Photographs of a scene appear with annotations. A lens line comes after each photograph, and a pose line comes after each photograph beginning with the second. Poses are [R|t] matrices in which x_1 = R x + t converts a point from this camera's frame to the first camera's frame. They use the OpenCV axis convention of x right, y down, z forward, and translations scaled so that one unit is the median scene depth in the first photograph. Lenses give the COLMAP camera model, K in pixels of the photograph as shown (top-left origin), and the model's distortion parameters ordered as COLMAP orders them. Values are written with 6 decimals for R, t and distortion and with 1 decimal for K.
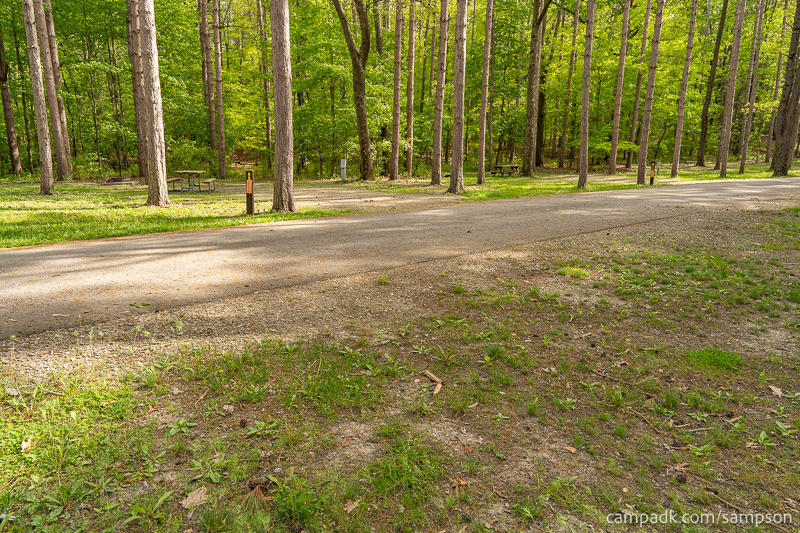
lens RADIAL K [[535.1, 0, 401.5], [0, 535.1, 265.4], [0, 0, 1]] dist [-0.001929, 0.005395]
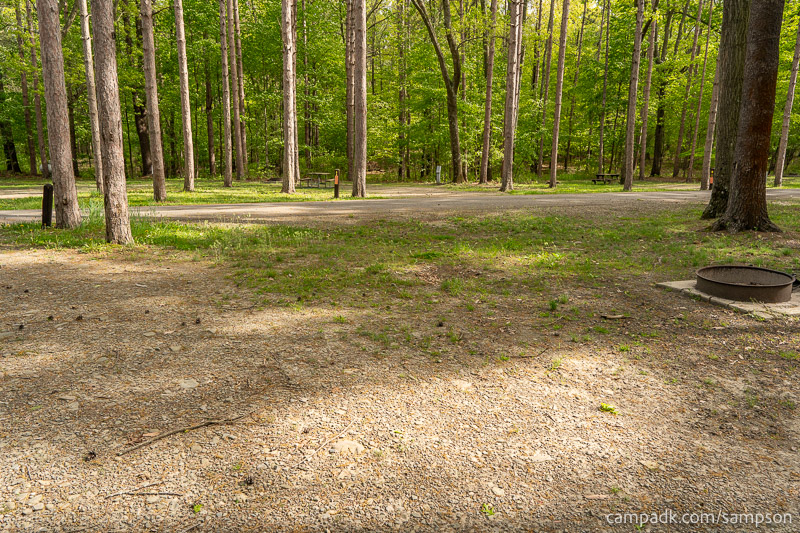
lens RADIAL K [[535.1, 0, 402.6], [0, 535.1, 264.8], [0, 0, 1]] dist [-0.001929, 0.005395]
pose [[0.960465, 0.055131, -0.272887, 0.164563], [-0.060740, 0.998080, -0.012144, 0.052184], [0.271693, 0.028239, 0.961969, -0.217360]]
